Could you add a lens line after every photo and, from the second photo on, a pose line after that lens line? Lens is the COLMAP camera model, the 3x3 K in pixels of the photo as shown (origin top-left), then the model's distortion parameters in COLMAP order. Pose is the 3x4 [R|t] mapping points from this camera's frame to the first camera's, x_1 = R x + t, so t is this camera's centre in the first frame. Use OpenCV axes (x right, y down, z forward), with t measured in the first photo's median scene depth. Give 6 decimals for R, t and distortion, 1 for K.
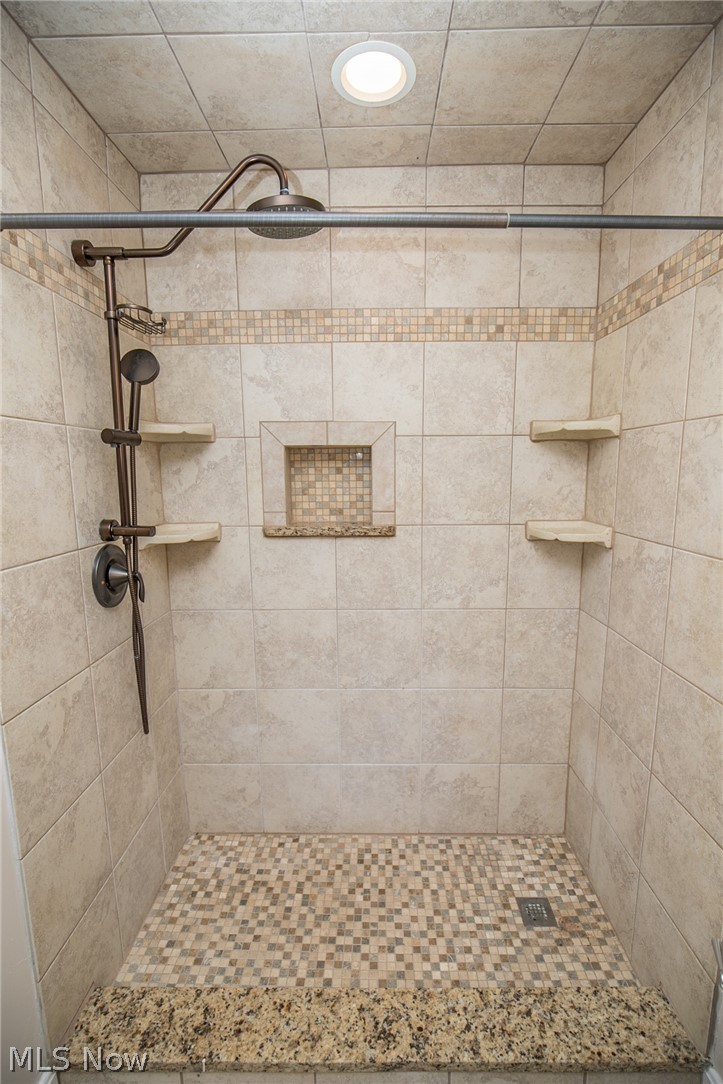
lens RADIAL K [[488.6, 0, 364.4], [0, 488.6, 544.2], [0, 0, 1]] dist [-0.015649, 0.003355]
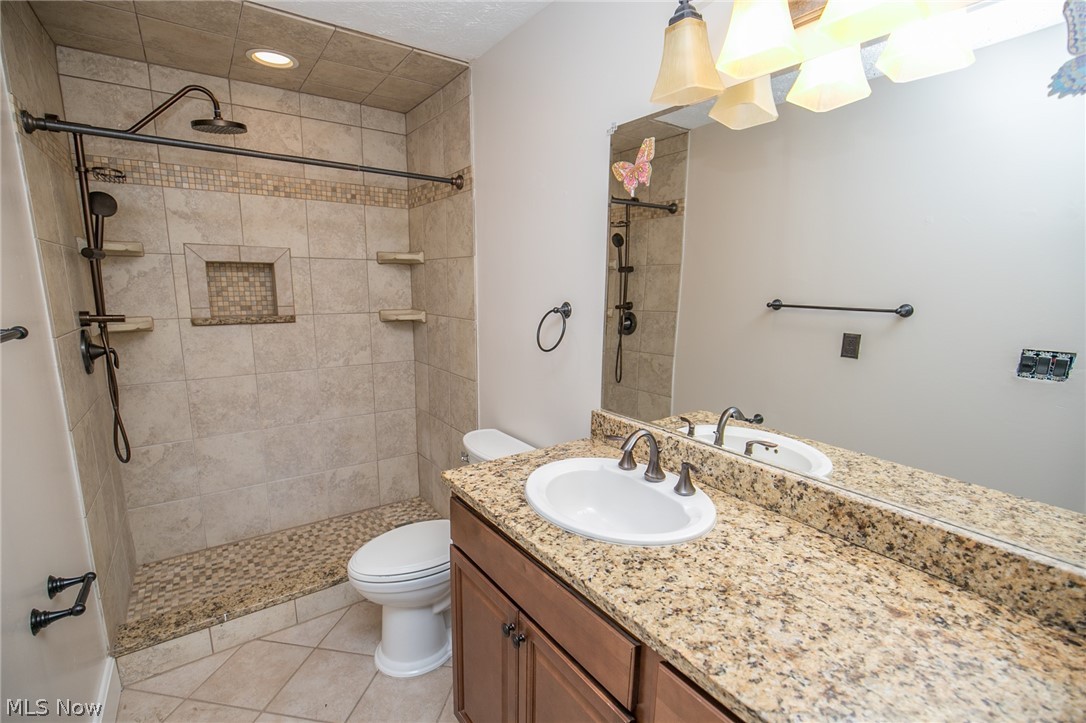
lens RADIAL K [[489.5, 0, 547.6], [0, 489.5, 366.6], [0, 0, 1]] dist [-0.015649, 0.003355]
pose [[0.798069, -0.089082, 0.595945, -0.235440], [0.077272, 0.995976, 0.045399, 0.116597], [-0.597592, 0.009819, 0.801741, -0.722863]]
